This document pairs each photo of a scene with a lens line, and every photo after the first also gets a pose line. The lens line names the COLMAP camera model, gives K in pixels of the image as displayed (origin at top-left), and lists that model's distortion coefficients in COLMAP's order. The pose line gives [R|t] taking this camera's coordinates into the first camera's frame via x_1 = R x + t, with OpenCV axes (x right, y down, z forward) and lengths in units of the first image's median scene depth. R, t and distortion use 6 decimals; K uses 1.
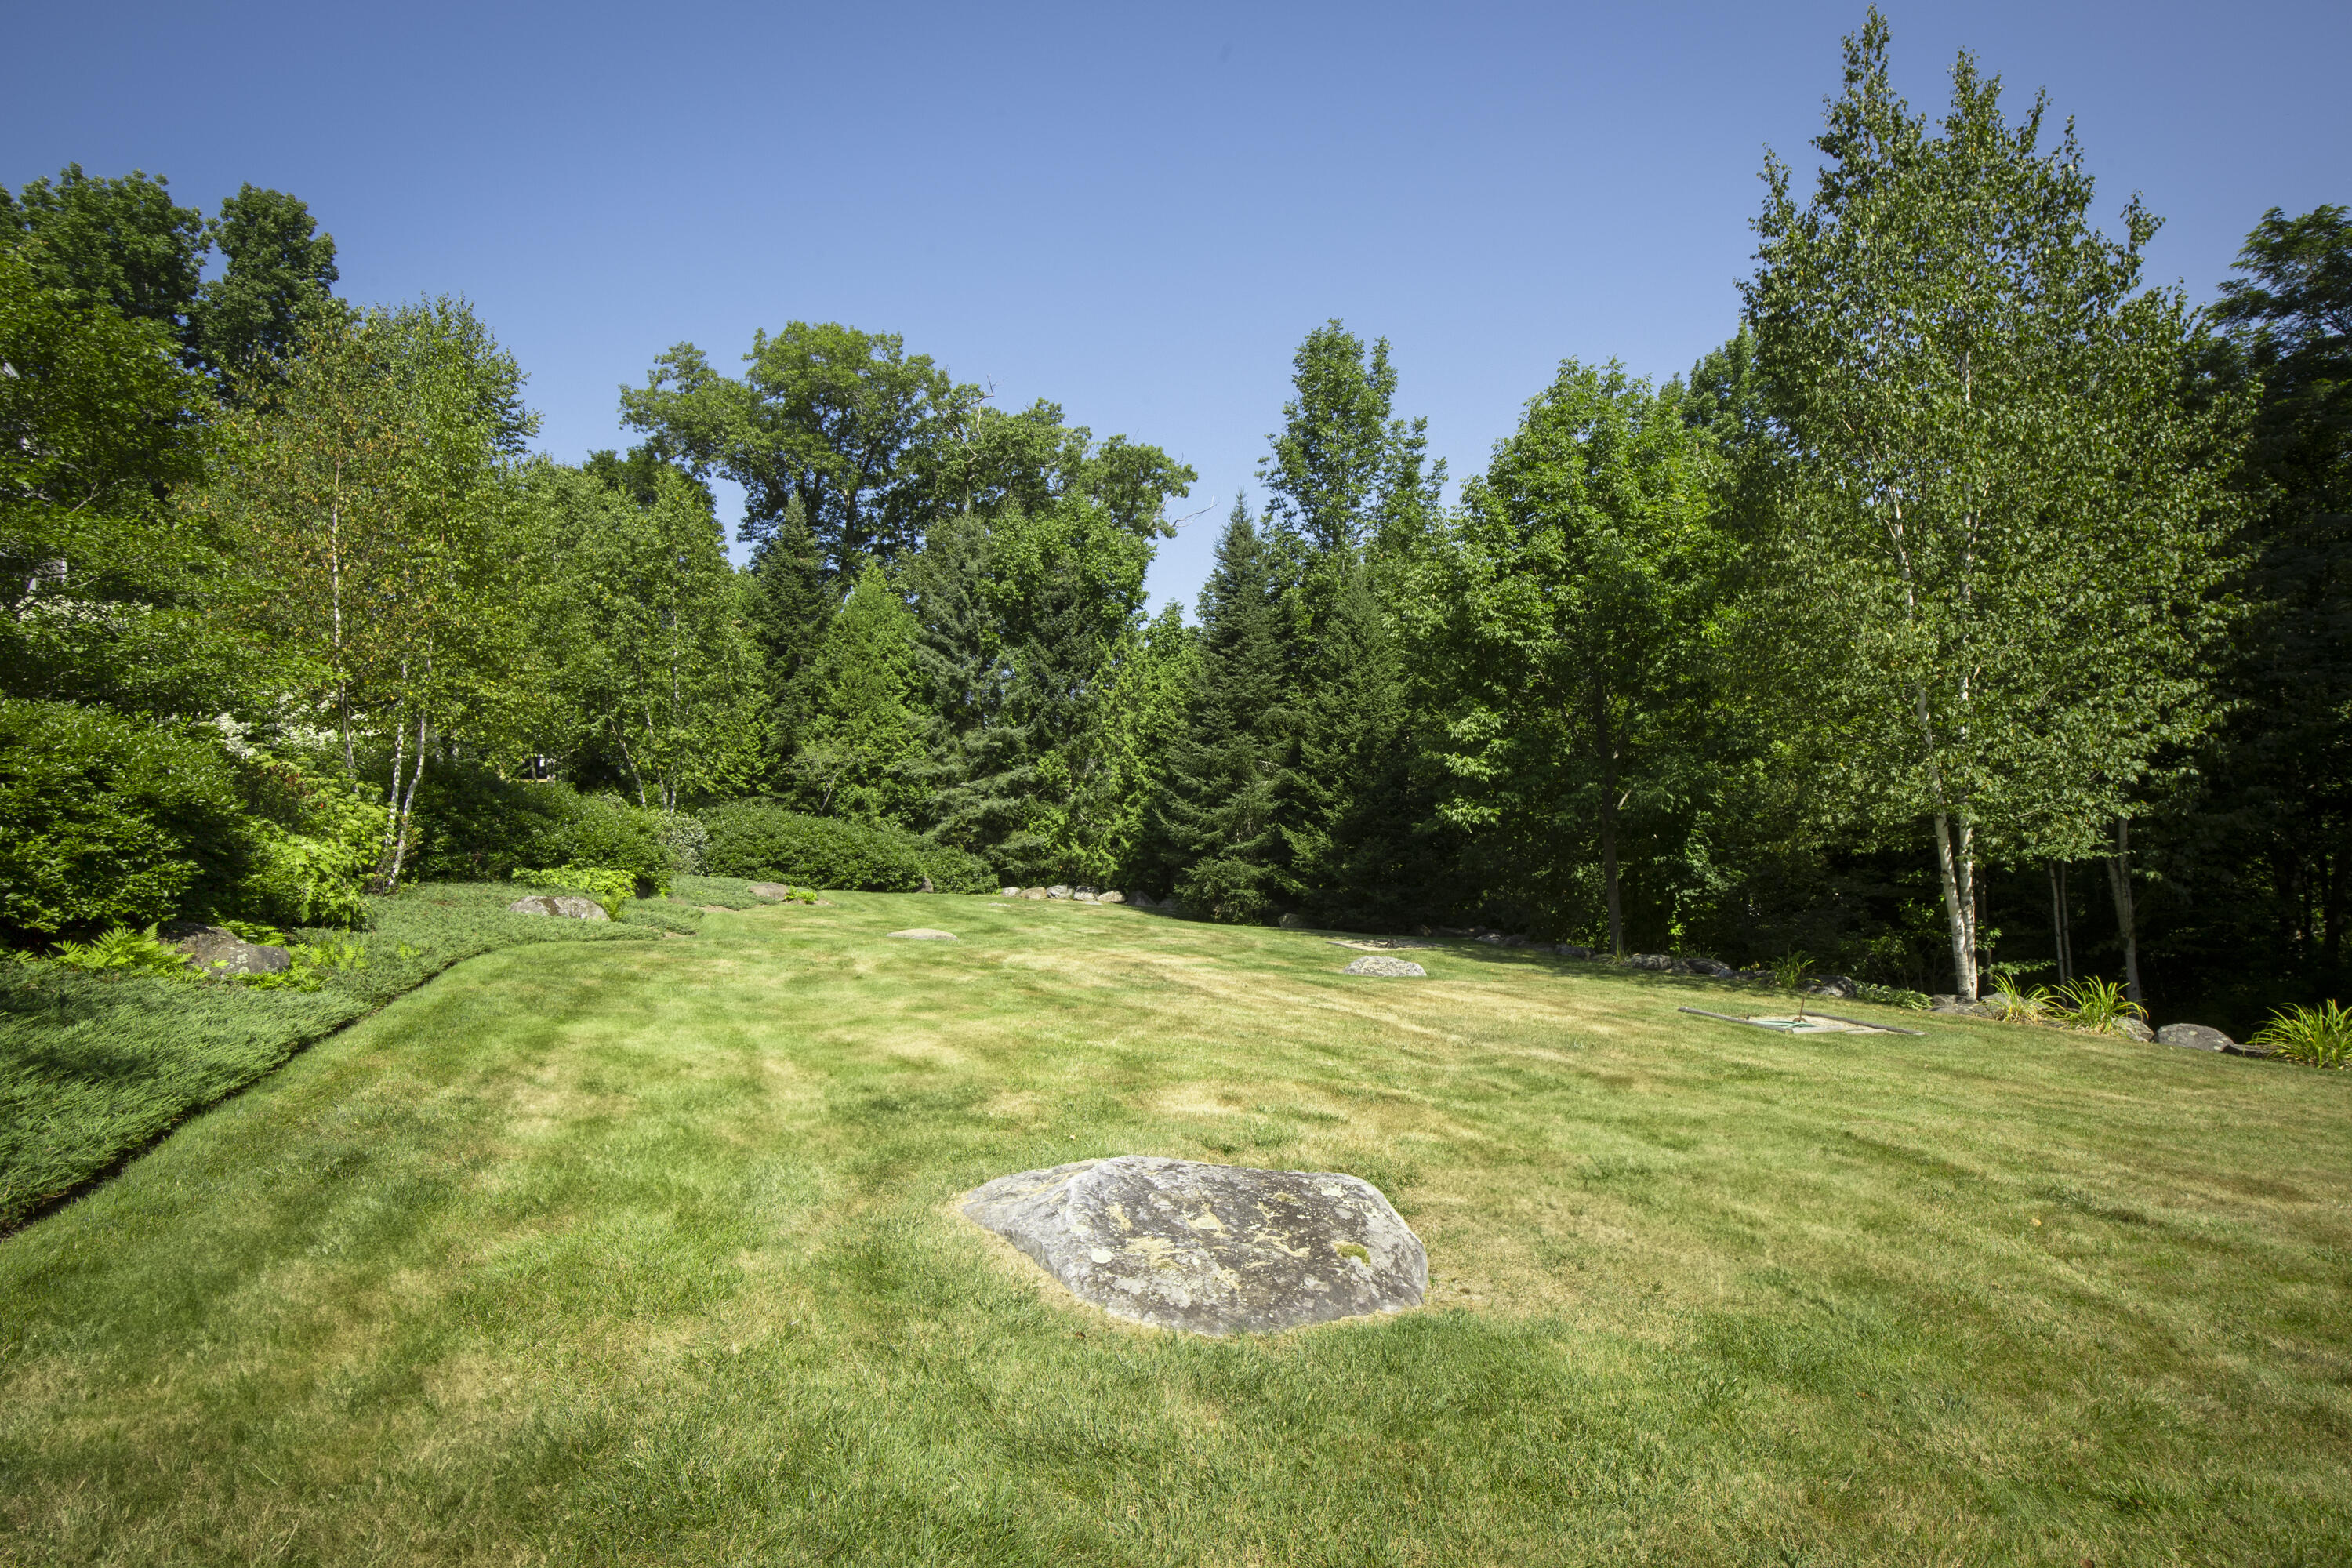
lens RADIAL K [[1081.3, 0, 1180.2], [0, 1081.3, 808.5], [0, 0, 1]] dist [-0.017521, 0.000033]
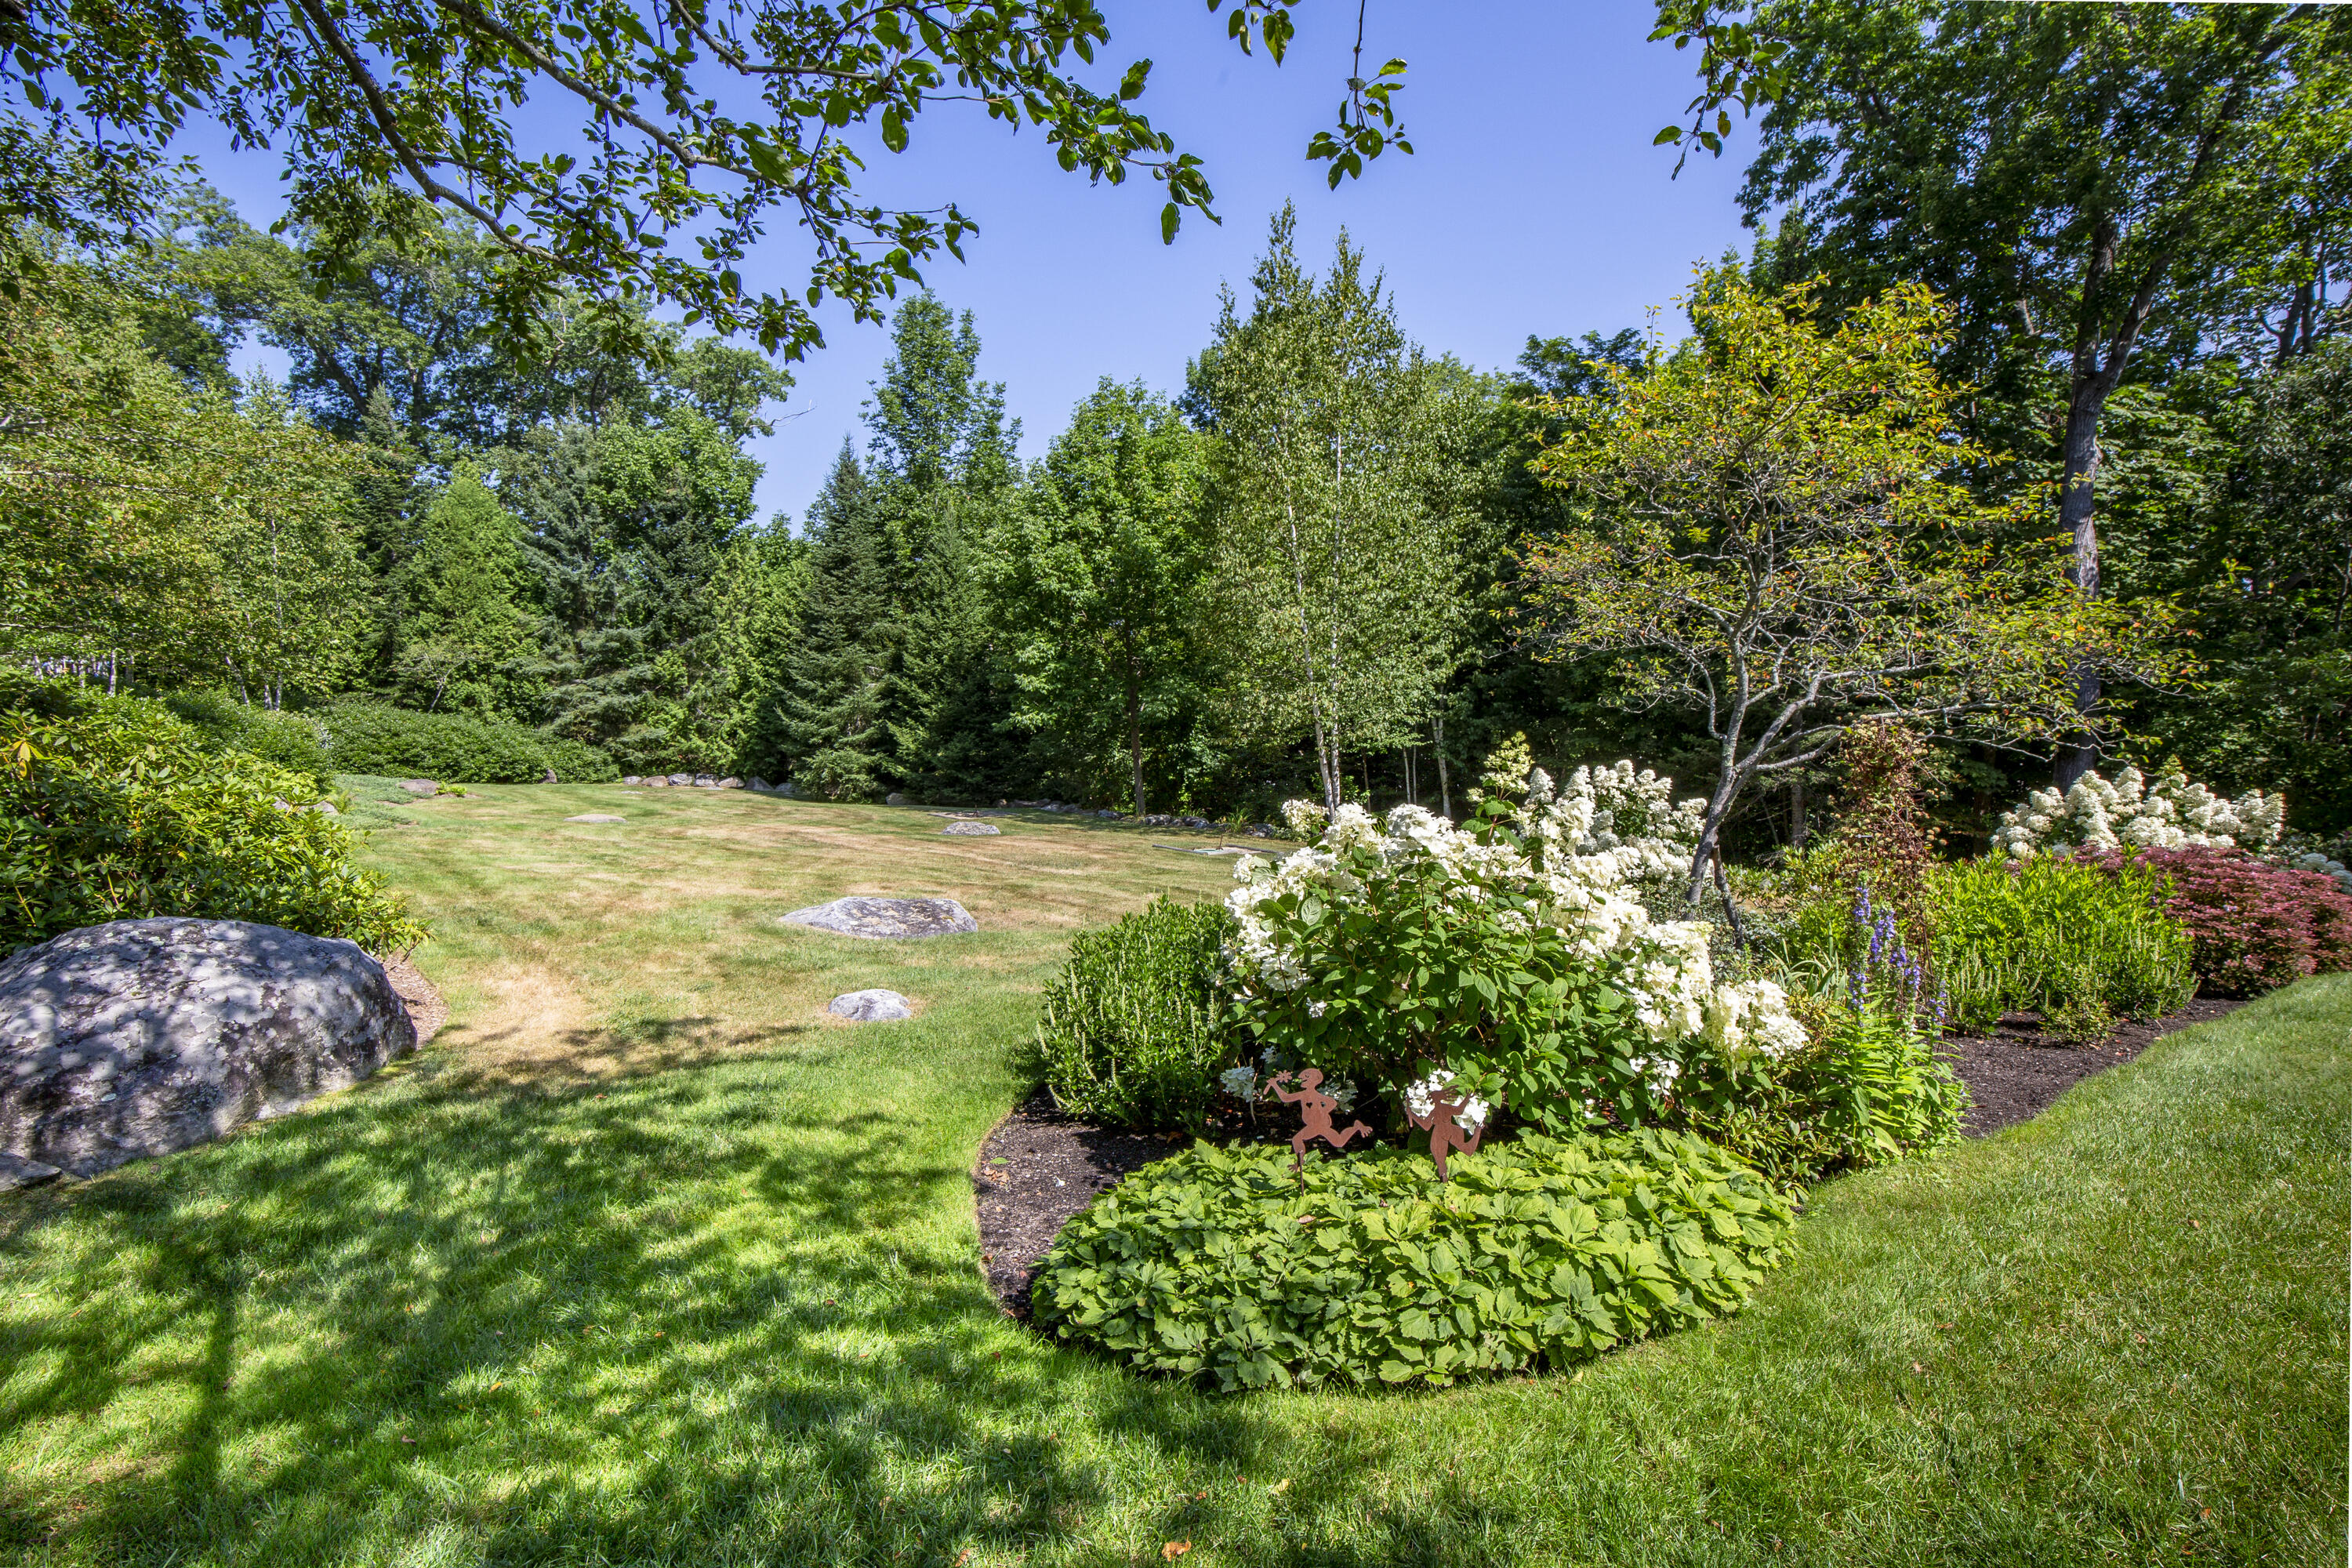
lens RADIAL K [[1093.9, 0, 1176.0], [0, 1093.9, 784.0], [0, 0, 1]] dist [-0.031913, -0.000014]
pose [[0.934206, -0.024558, 0.355886, -0.034473], [-0.007852, 0.995970, 0.089339, -0.021838], [-0.356646, -0.086256, 0.930249, -0.218367]]
